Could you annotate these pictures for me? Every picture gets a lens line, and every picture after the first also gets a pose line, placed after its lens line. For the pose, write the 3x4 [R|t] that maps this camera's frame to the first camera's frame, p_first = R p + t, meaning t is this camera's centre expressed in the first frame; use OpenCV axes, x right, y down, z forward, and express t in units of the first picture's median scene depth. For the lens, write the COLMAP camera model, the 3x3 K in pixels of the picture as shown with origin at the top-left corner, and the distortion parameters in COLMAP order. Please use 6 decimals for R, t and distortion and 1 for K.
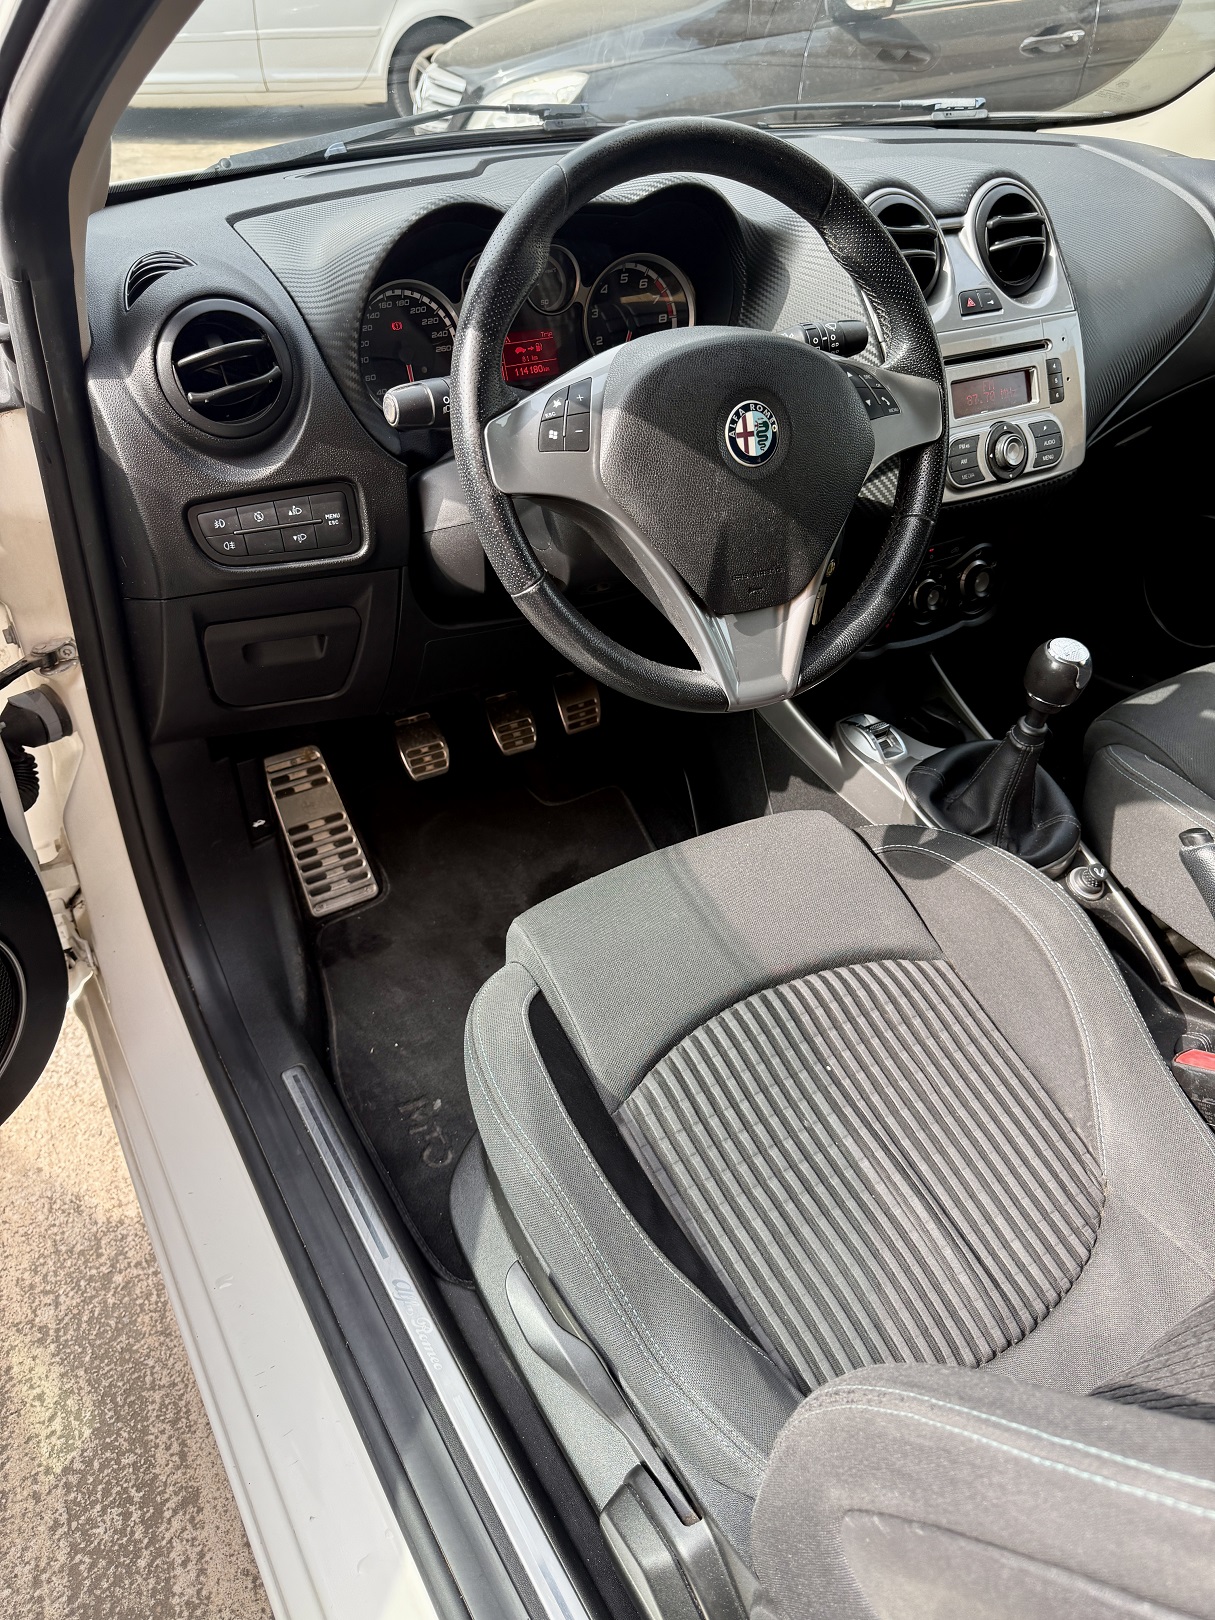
lens RADIAL K [[1152.8, 0, 598.2], [0, 1152.8, 812.2], [0, 0, 1]] dist [0.067270, -0.128946]
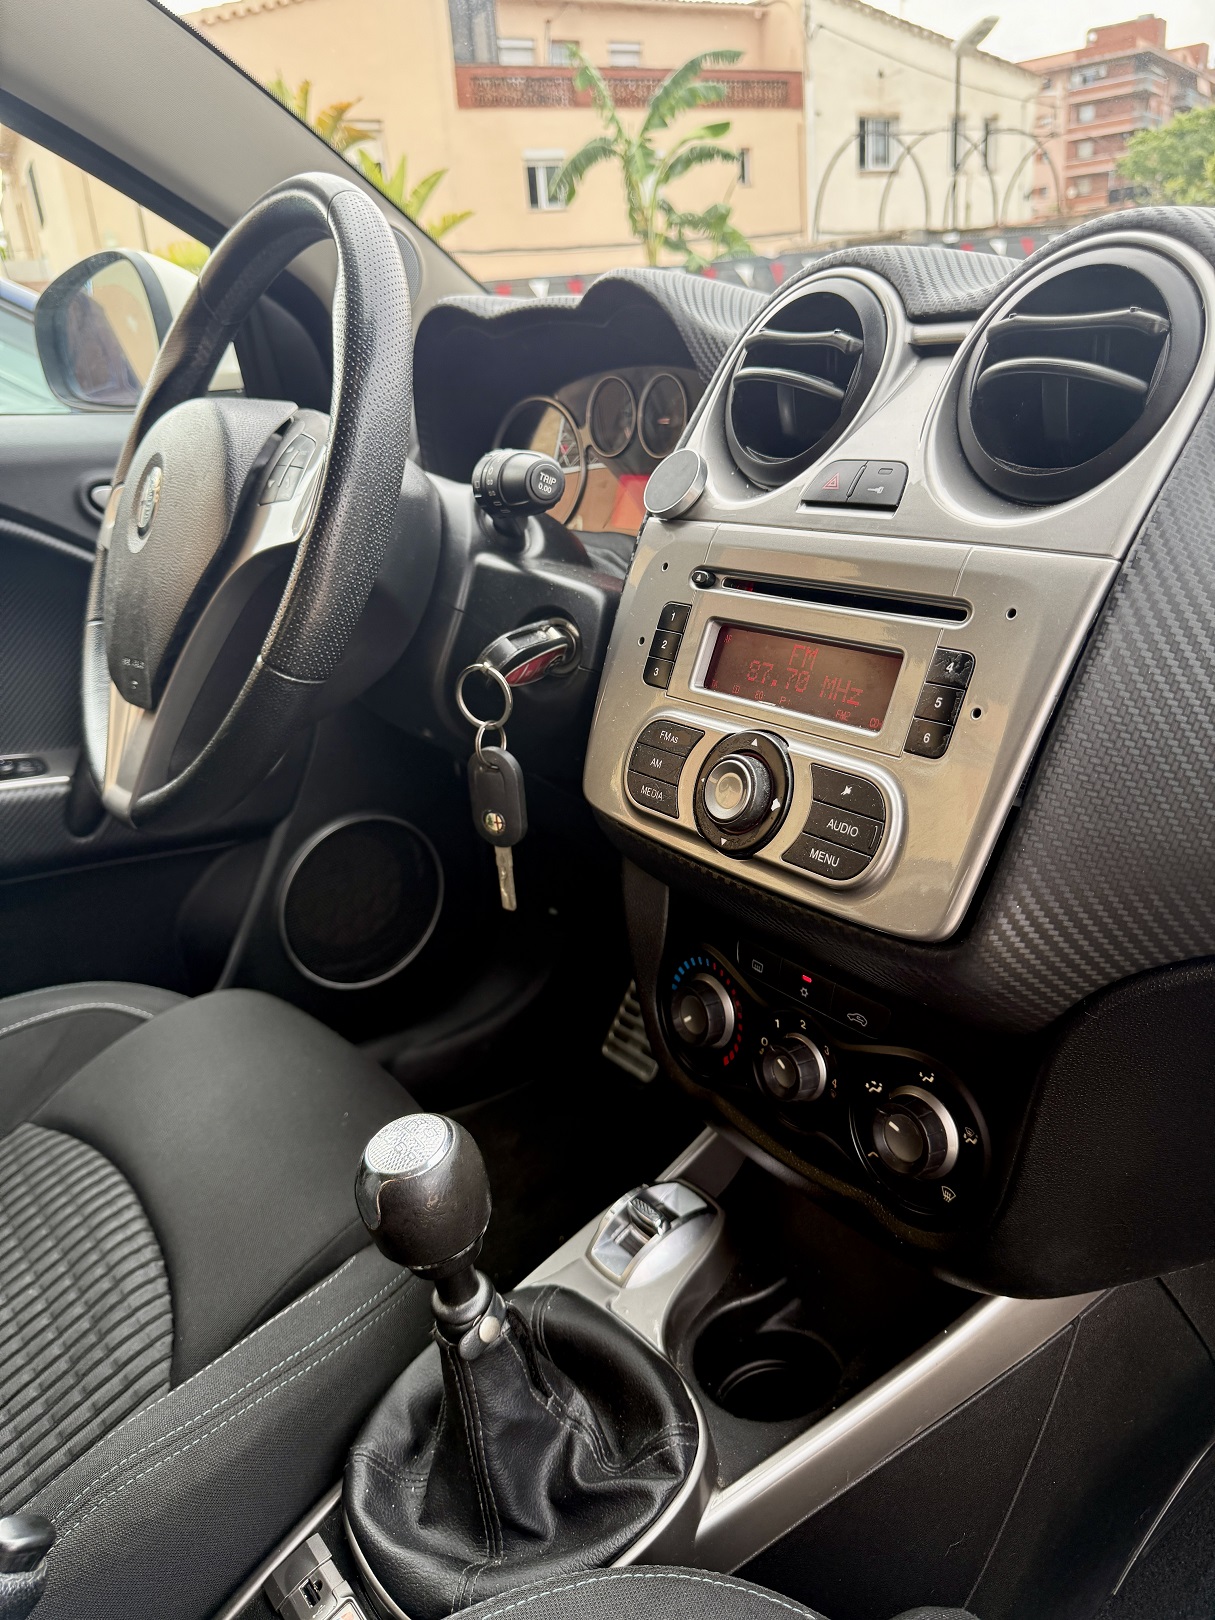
lens RADIAL K [[1152.8, 0, 598.2], [0, 1152.8, 812.2], [0, 0, 1]] dist [0.067270, -0.128946]
pose [[0.120504, 0.336477, -0.933950, 0.769647], [-0.545448, 0.808509, 0.220906, -0.373764], [0.829436, 0.482801, 0.280959, 0.833617]]
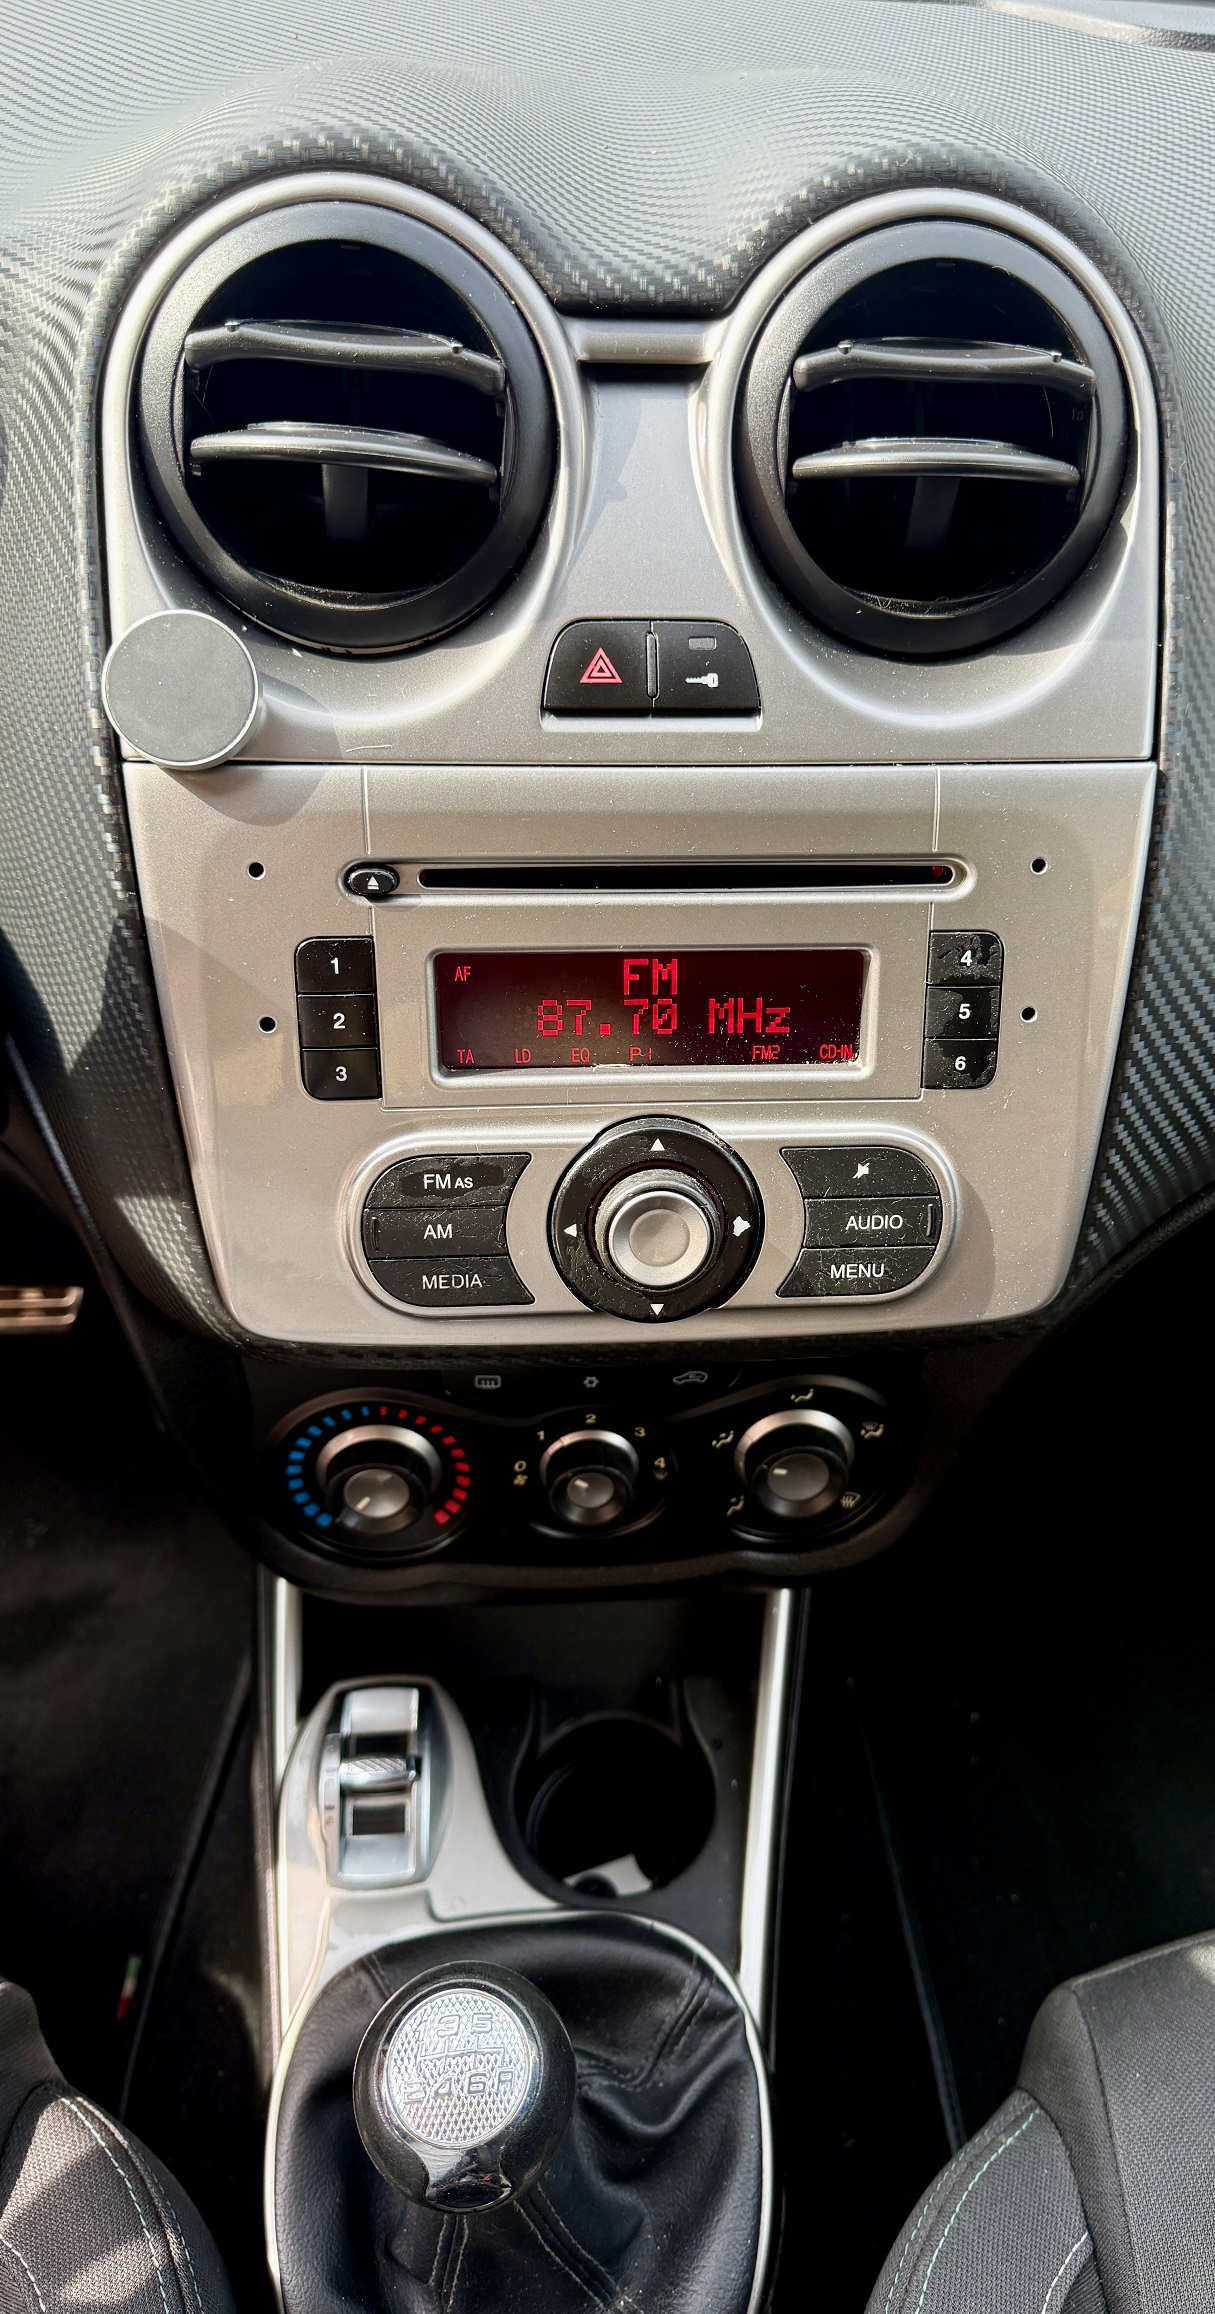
lens RADIAL K [[1655.5, 0, 681.0], [0, 1655.5, 1160.7], [0, 0, 1]] dist [0.101593, -0.206659]
pose [[0.899254, 0.310538, -0.308071, 0.473837], [-0.284480, 0.950180, 0.127398, -0.377449], [0.332284, -0.026923, 0.942795, 0.634370]]
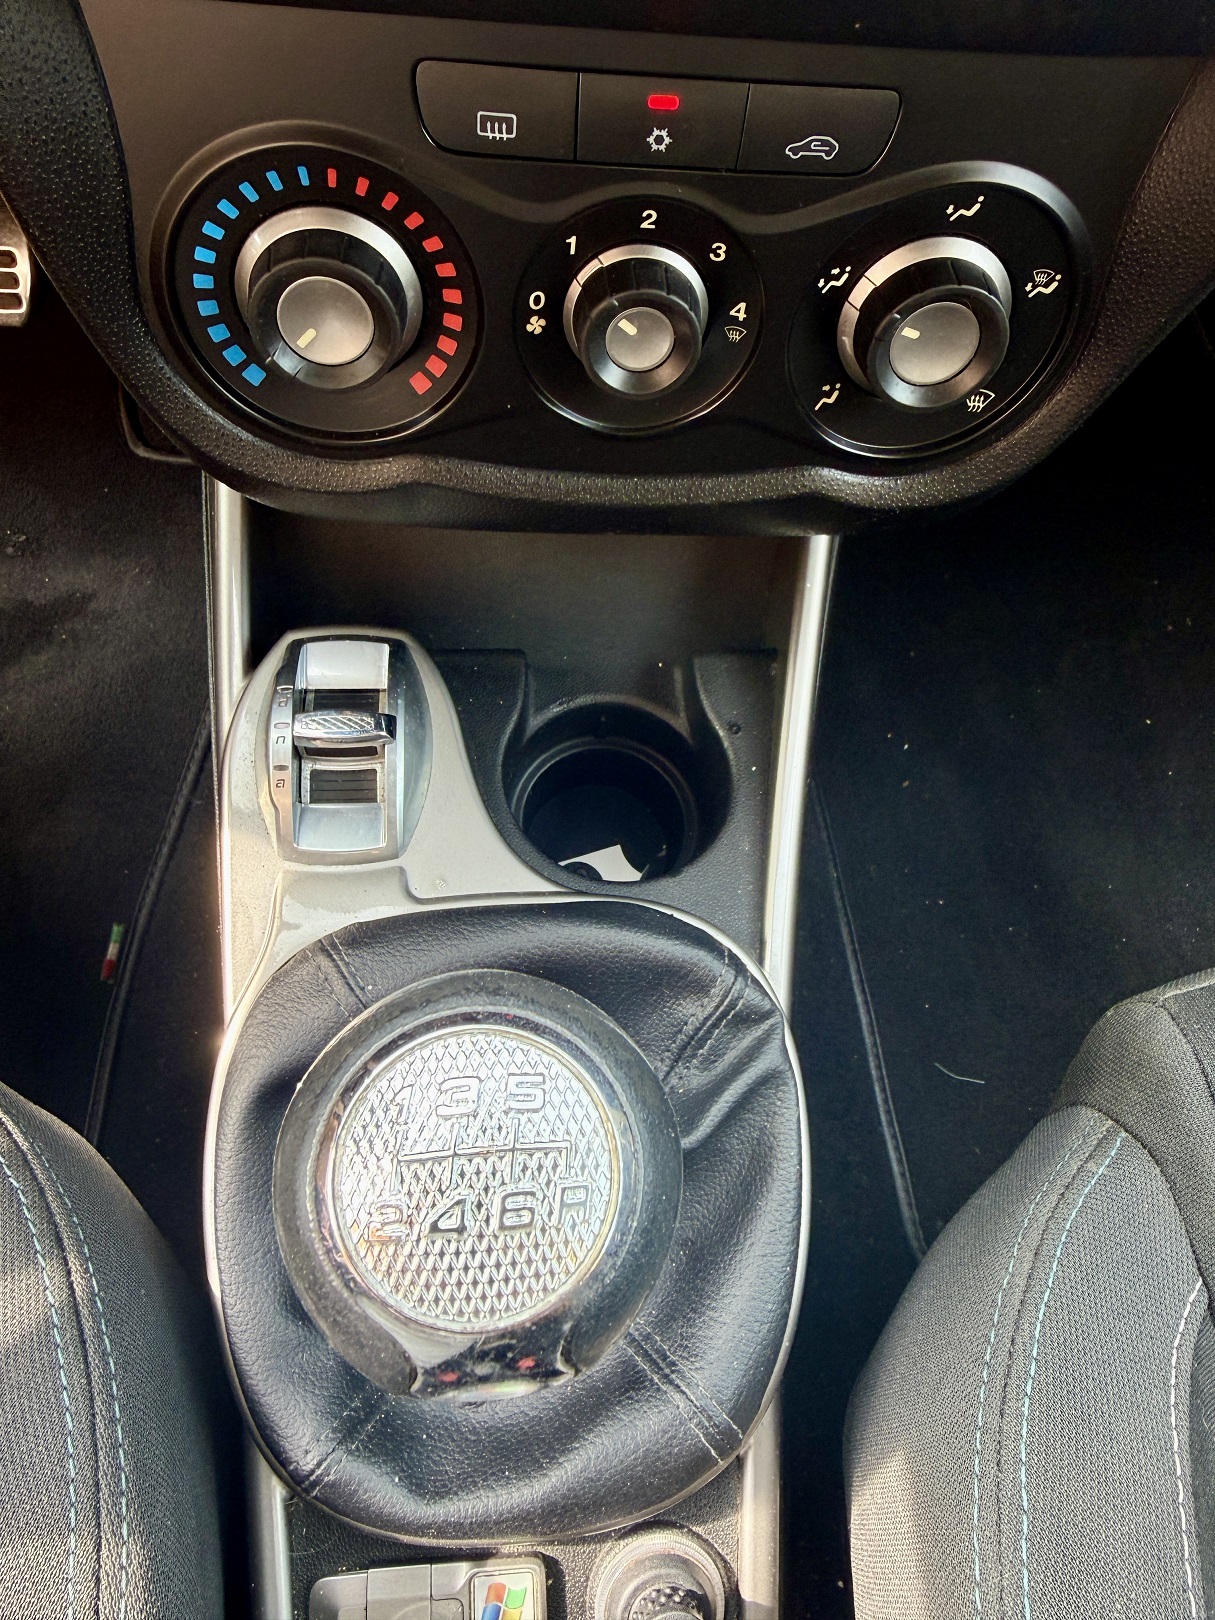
lens RADIAL K [[1168.1, 0, 606.8], [0, 1168.1, 757.9], [0, 0, 1]] dist [0.000158, -0.003310]
pose [[0.888891, 0.424633, -0.171928, 0.395147], [-0.335139, 0.858610, 0.387905, -0.223001], [0.312337, -0.287186, 0.905522, 0.857736]]
